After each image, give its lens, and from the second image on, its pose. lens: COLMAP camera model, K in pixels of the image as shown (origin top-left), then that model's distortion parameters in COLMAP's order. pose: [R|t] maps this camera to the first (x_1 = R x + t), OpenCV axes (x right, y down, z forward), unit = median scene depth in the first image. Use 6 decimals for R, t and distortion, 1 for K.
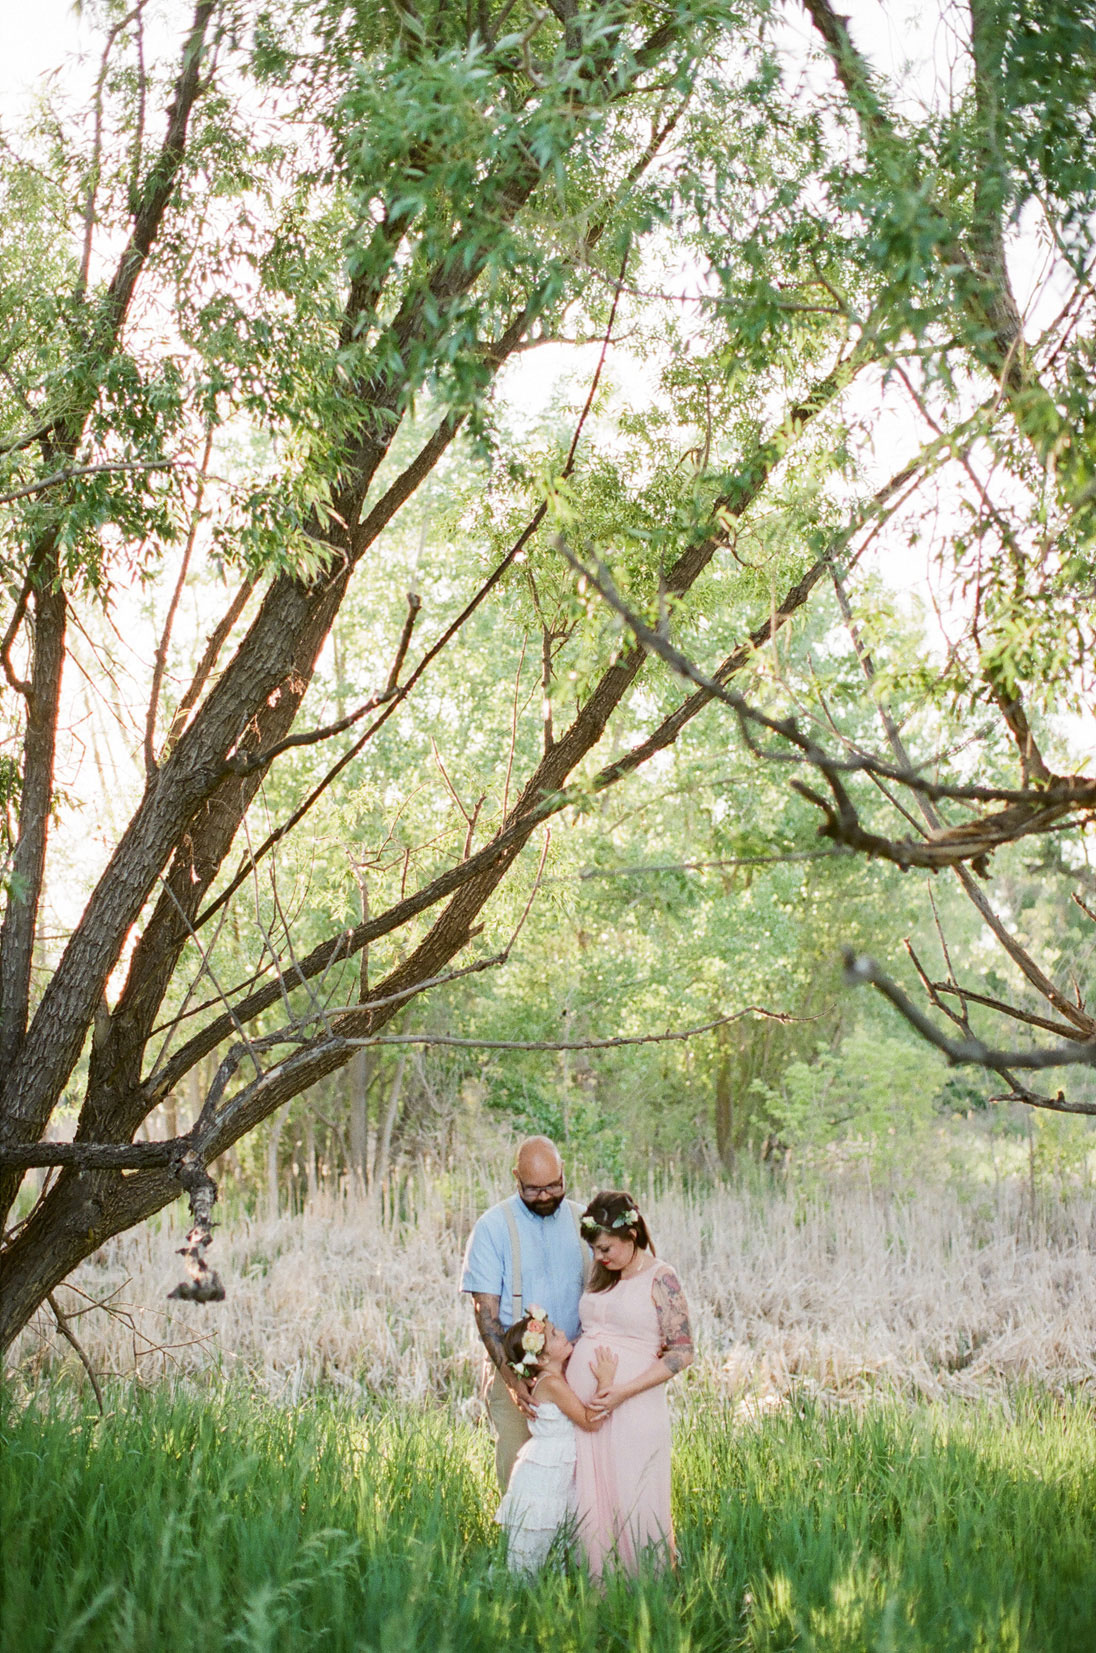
lens RADIAL K [[2646.2, 0, 551.5], [0, 2646.2, 796.9], [0, 0, 1]] dist [-0.029436, -0.036711]
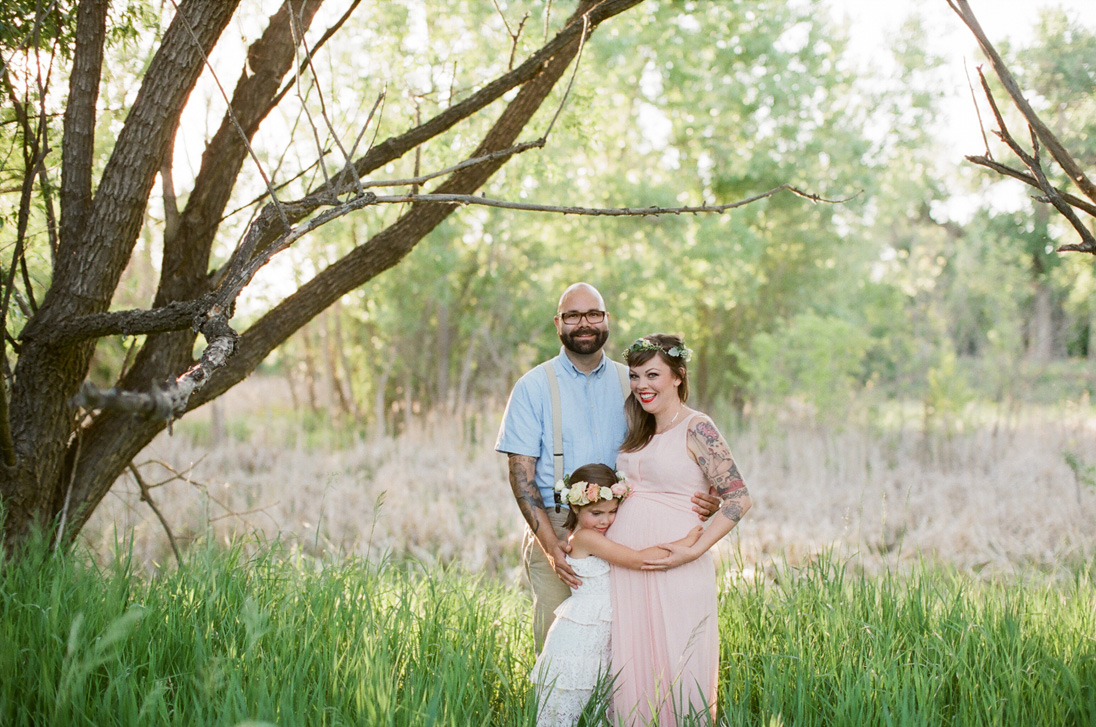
lens RADIAL K [[1754.5, 0, 548.0], [0, 1754.5, 363.5], [0, 0, 1]] dist [-0.029436, -0.036711]
pose [[0.999767, 0.011594, -0.018232, -0.001244], [-0.009640, 0.994547, 0.103839, 0.038485], [0.019337, -0.103639, 0.994427, 0.157283]]
